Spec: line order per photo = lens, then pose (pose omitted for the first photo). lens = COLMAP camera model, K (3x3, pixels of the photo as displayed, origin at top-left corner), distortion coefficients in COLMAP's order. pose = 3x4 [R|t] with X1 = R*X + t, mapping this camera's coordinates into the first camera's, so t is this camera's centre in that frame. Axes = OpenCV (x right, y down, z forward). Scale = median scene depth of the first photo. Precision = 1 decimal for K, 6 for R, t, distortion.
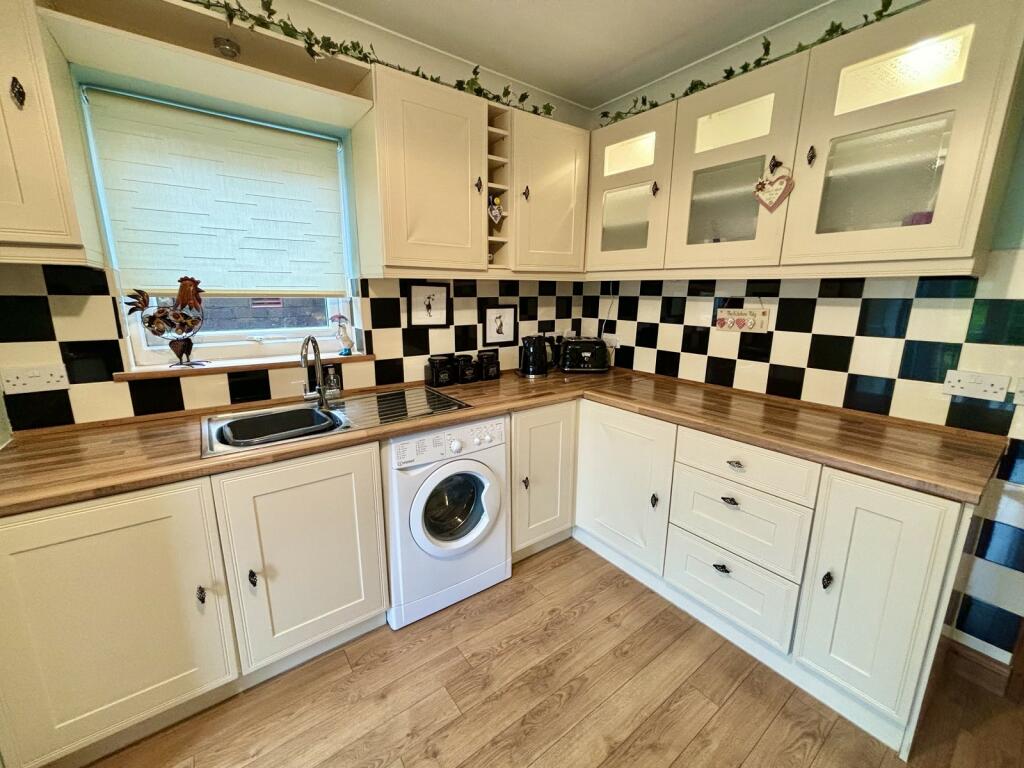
lens RADIAL K [[416.4, 0, 512.3], [0, 416.4, 384.4], [0, 0, 1]] dist [0.006794, -0.000850]
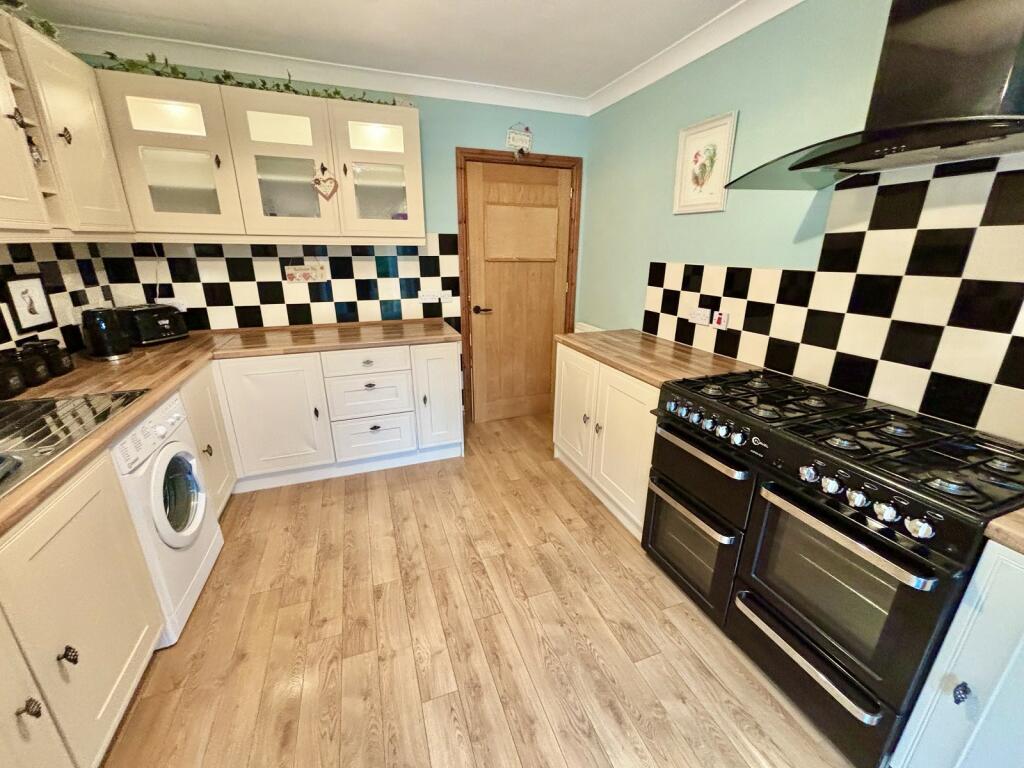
lens RADIAL K [[416.4, 0, 508.1], [0, 416.4, 382.0], [0, 0, 1]] dist [0.006794, -0.000850]
pose [[0.287669, -0.302152, 0.908818, -0.632093], [0.206699, 0.946153, 0.249138, -0.022452], [-0.935159, 0.116183, 0.334634, -0.042033]]
